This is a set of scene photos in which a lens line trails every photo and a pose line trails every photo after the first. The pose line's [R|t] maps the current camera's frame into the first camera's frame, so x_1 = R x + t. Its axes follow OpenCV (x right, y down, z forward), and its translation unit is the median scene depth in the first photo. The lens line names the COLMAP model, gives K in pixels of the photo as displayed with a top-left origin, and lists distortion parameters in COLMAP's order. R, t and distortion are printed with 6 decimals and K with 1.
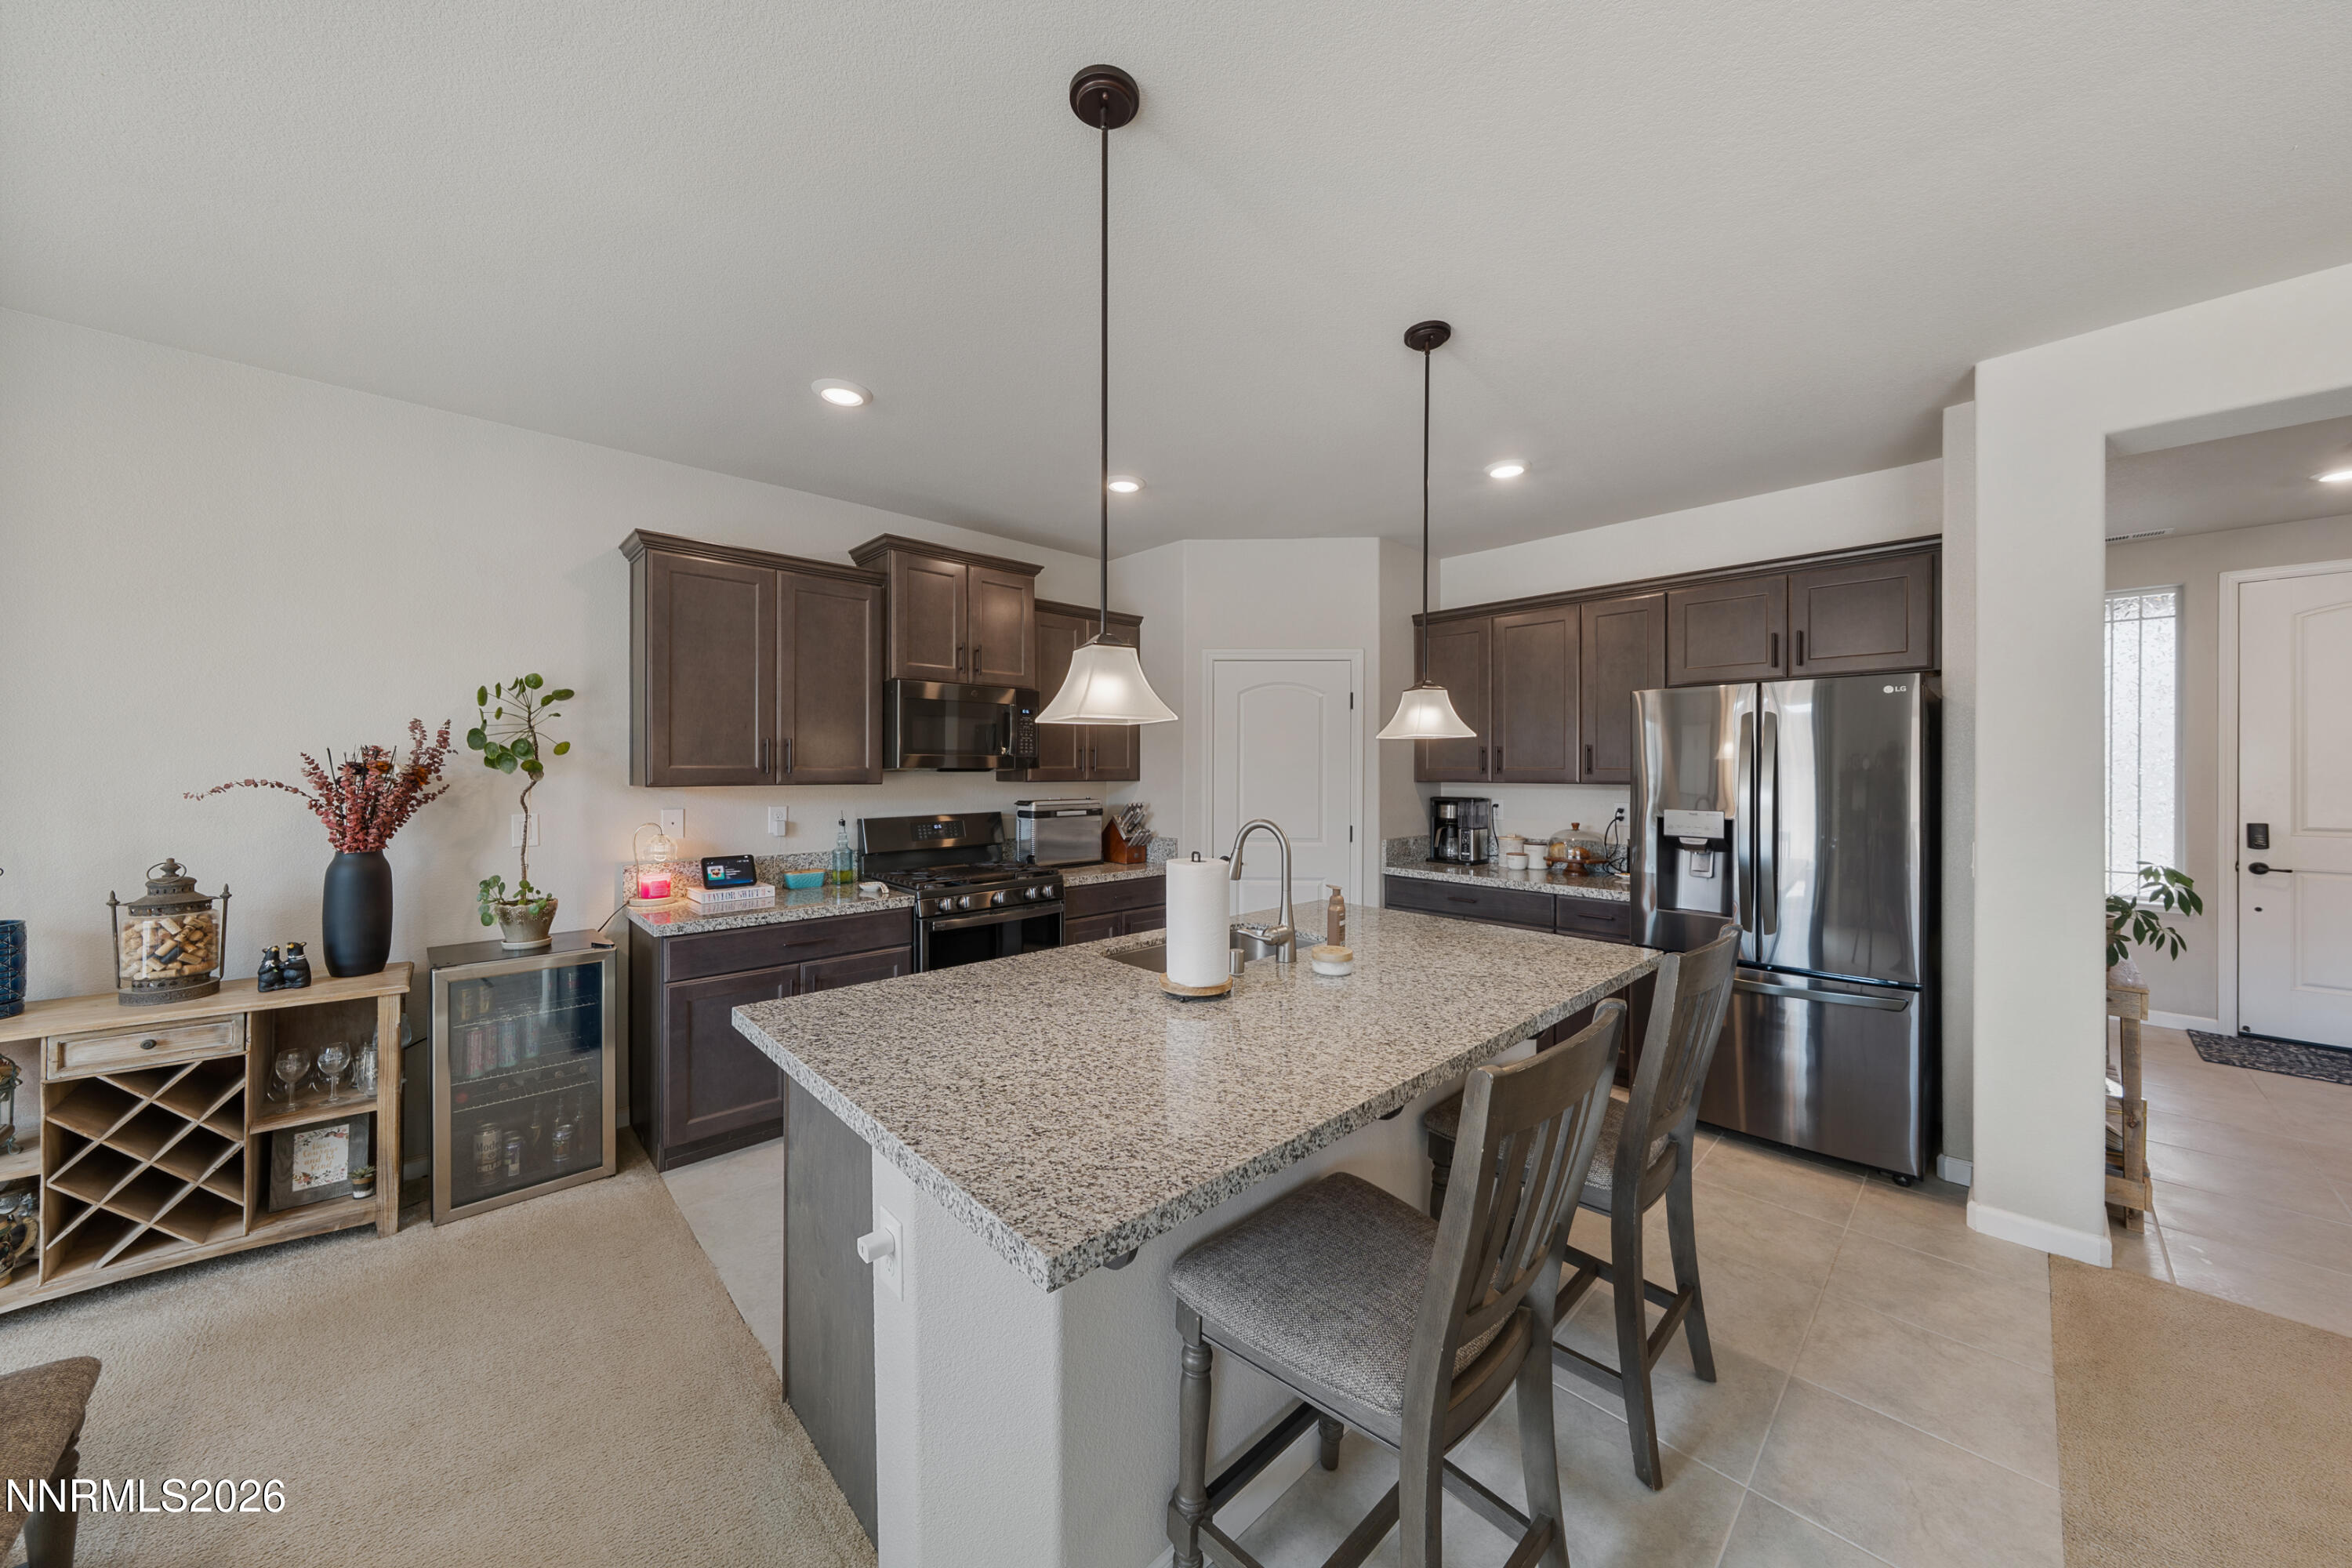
lens RADIAL K [[806.0, 0, 1186.5], [0, 806.0, 772.2], [0, 0, 1]] dist [-0.000719, 0.000258]
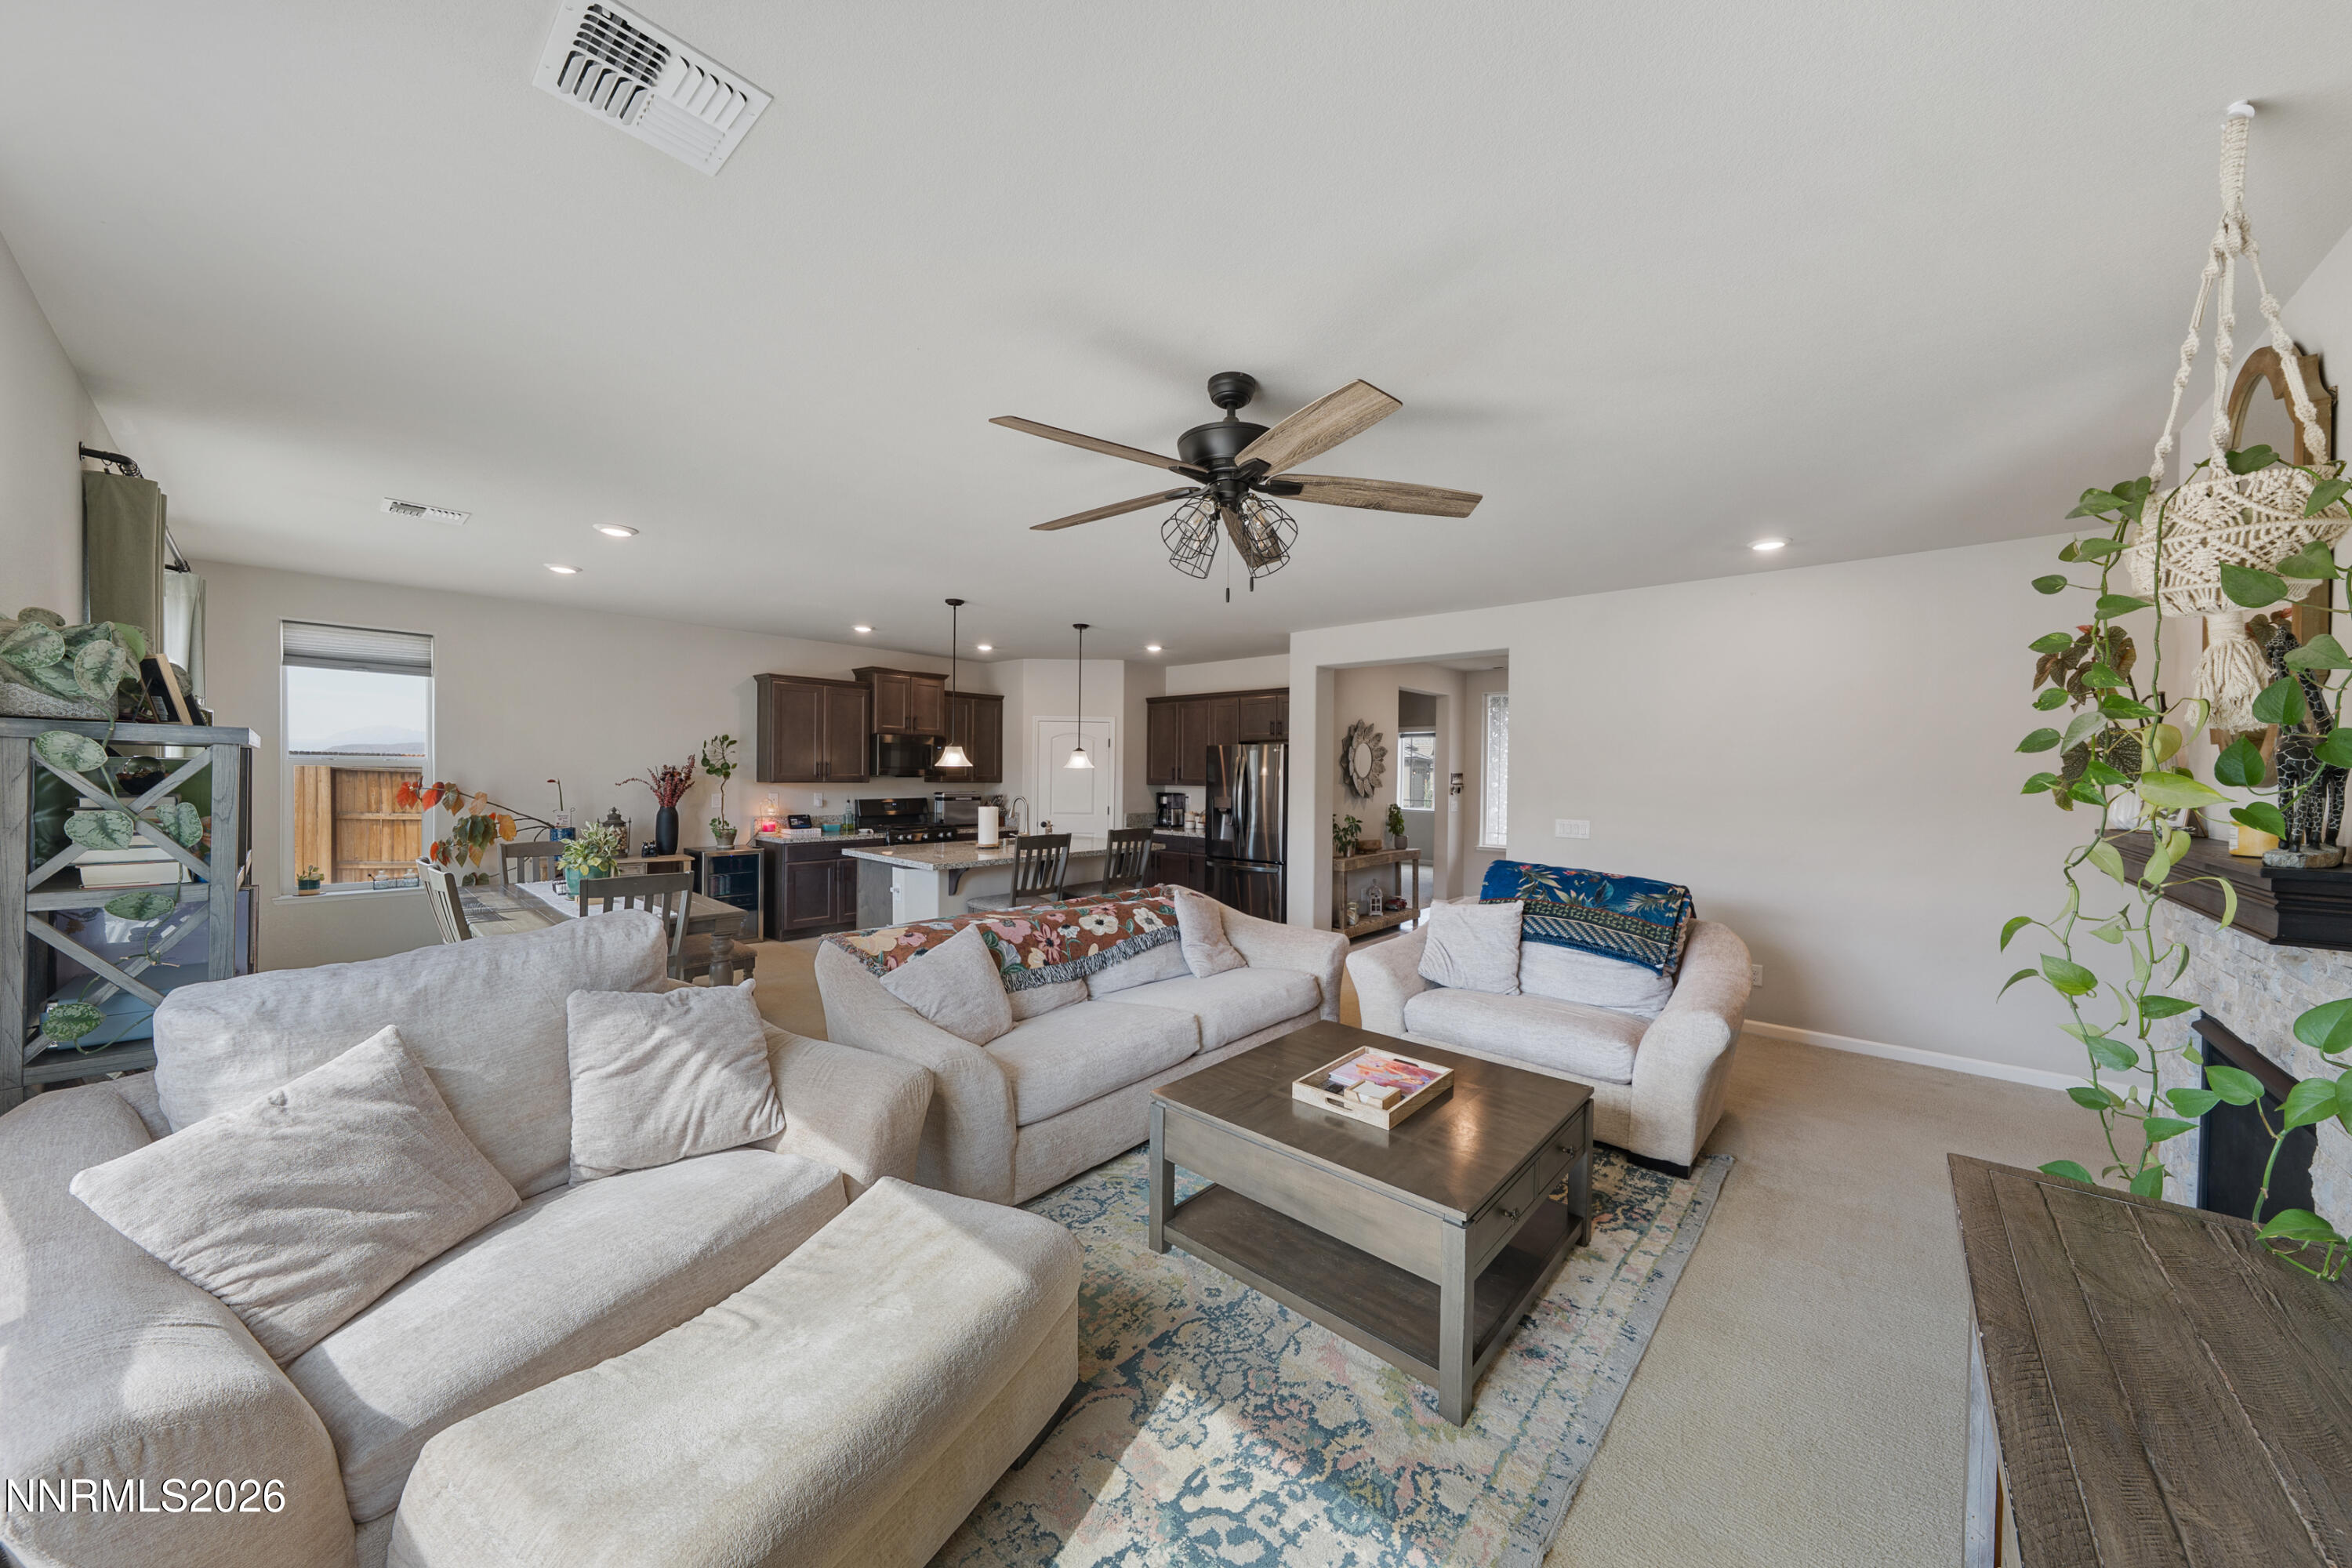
lens RADIAL K [[806.0, 0, 1188.1], [0, 806.0, 781.8], [0, 0, 1]] dist [-0.000719, 0.000258]
pose [[0.996025, 0.010674, 0.088429, 0.295383], [-0.011423, 0.999903, 0.007966, -0.015117], [-0.088335, -0.008944, 0.996051, -1.292811]]
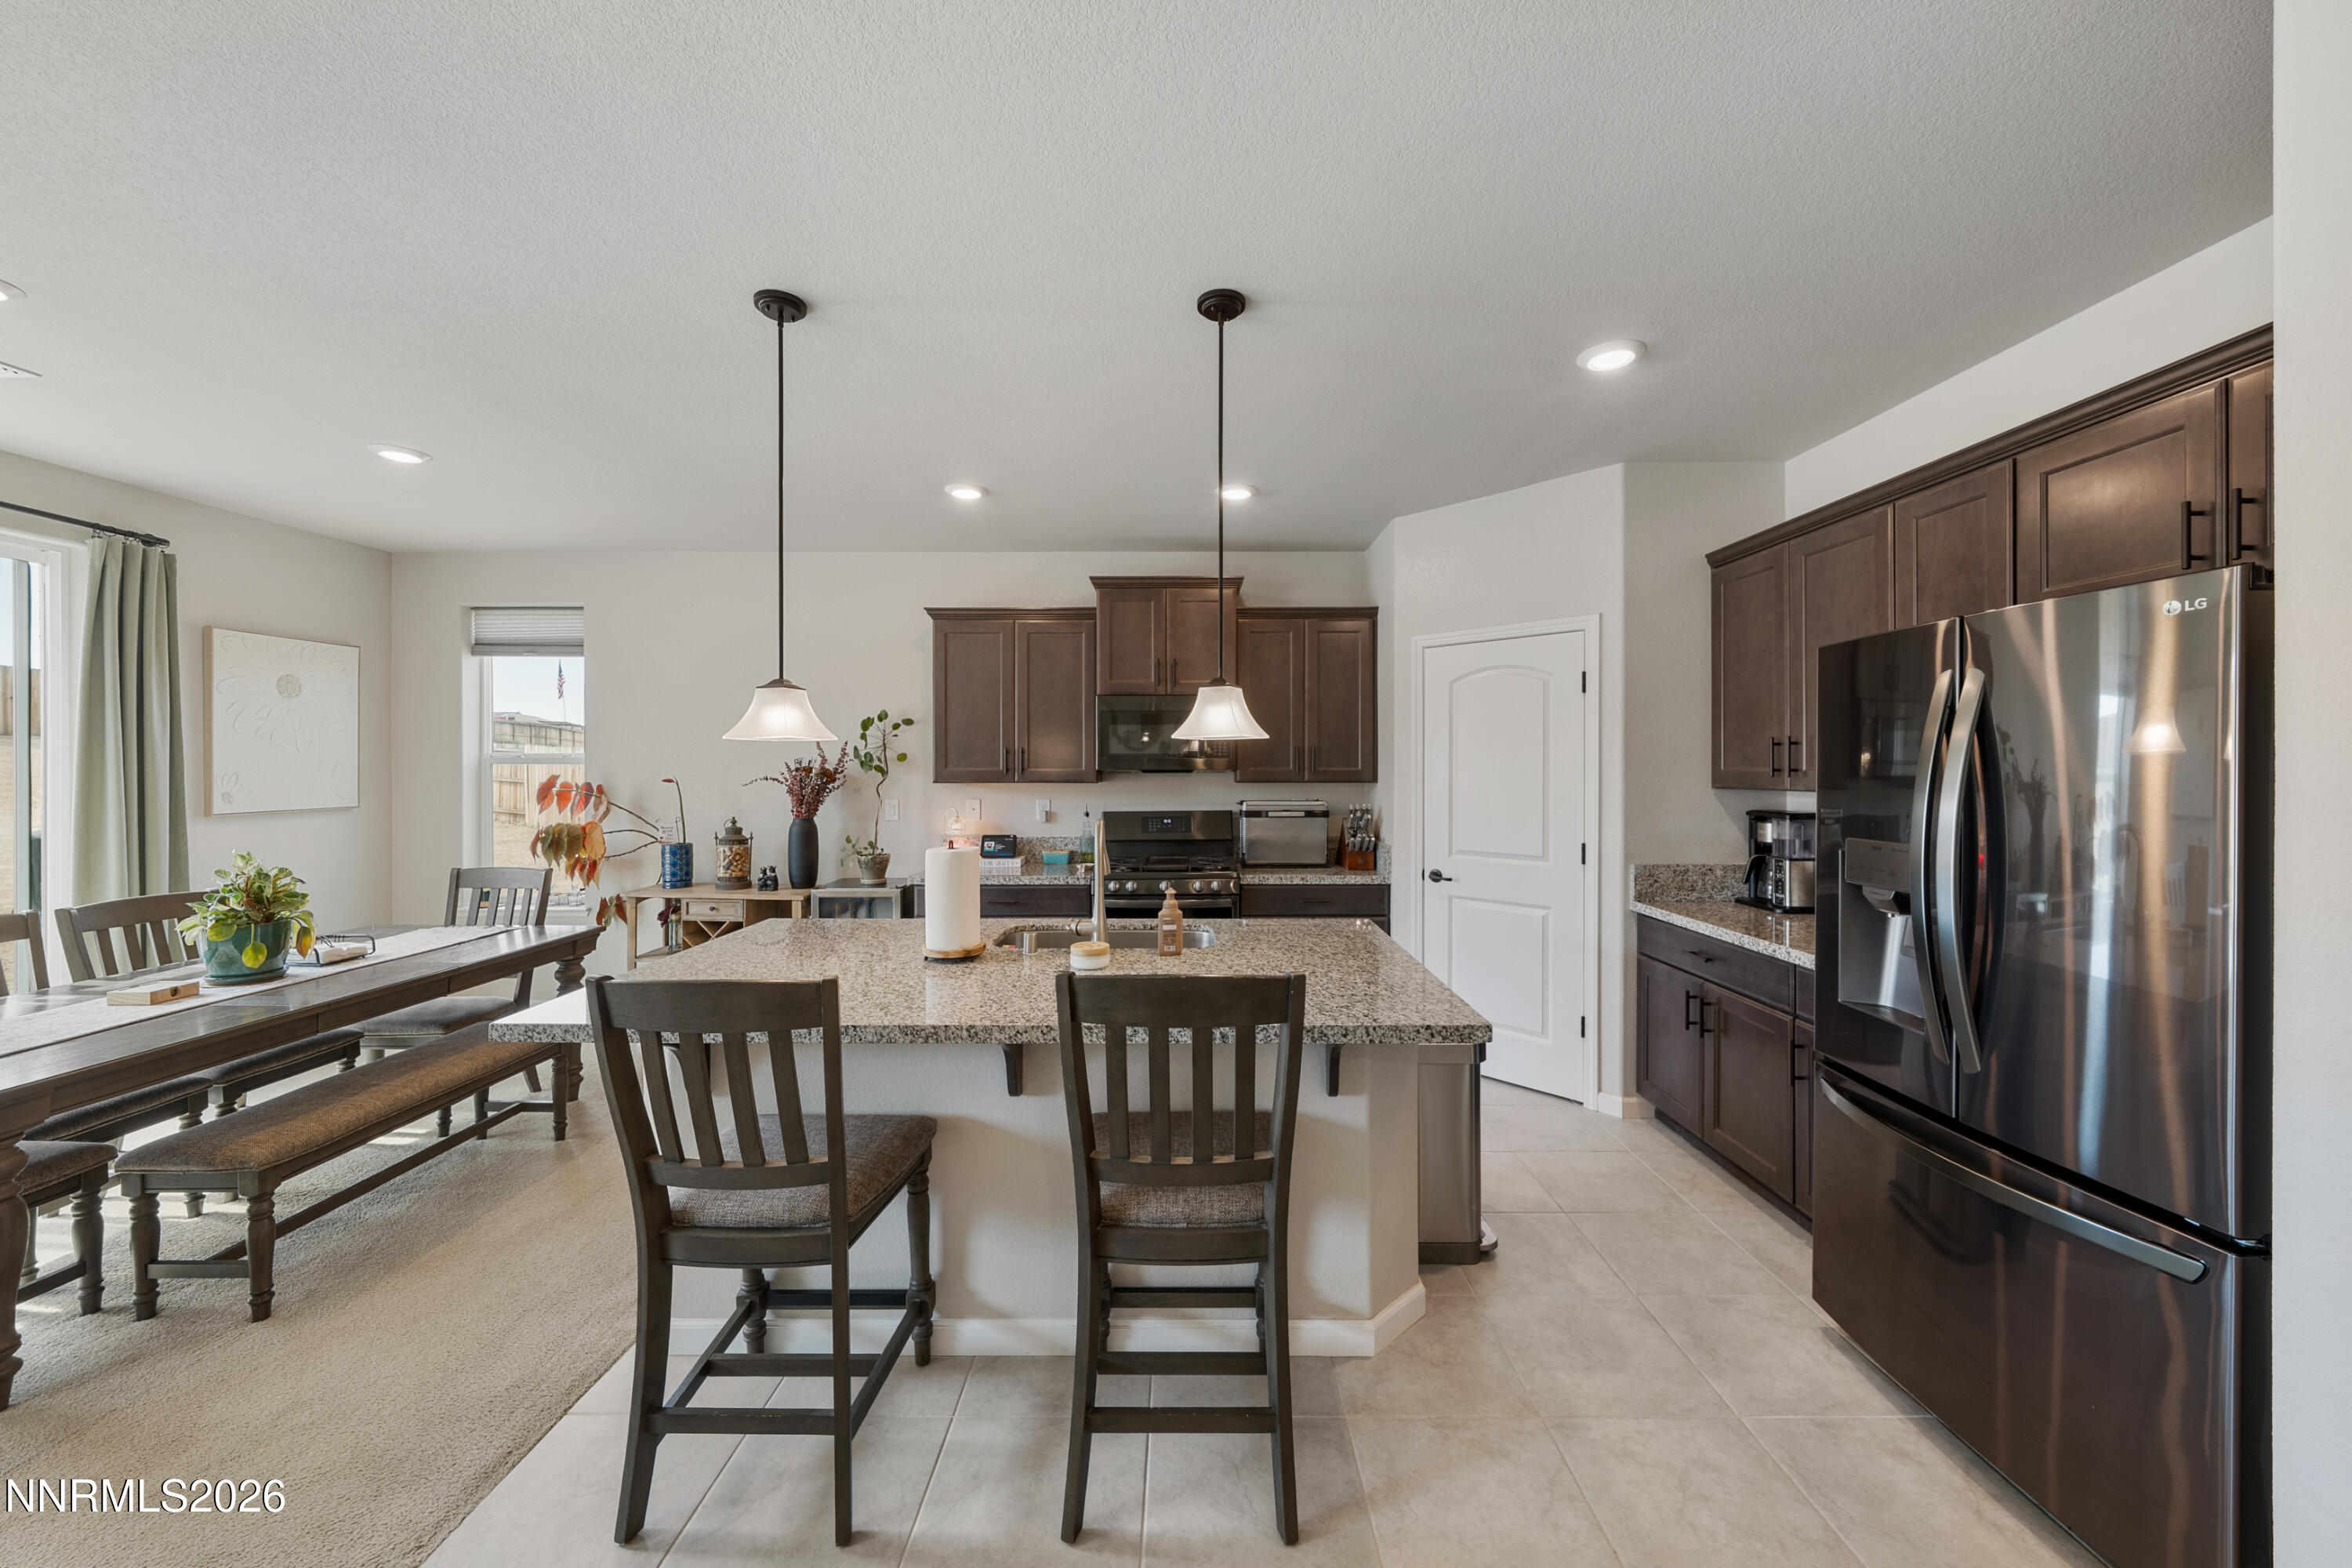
lens RADIAL K [[855.0, 0, 1177.0], [0, 855.0, 772.1], [0, 0, 1]] dist [0.000346, -0.000586]
pose [[0.715965, 0.002003, -0.698134, 0.657172], [0.000060, 0.999996, 0.002930, -0.005600], [0.698136, -0.002140, 0.715962, 0.180903]]
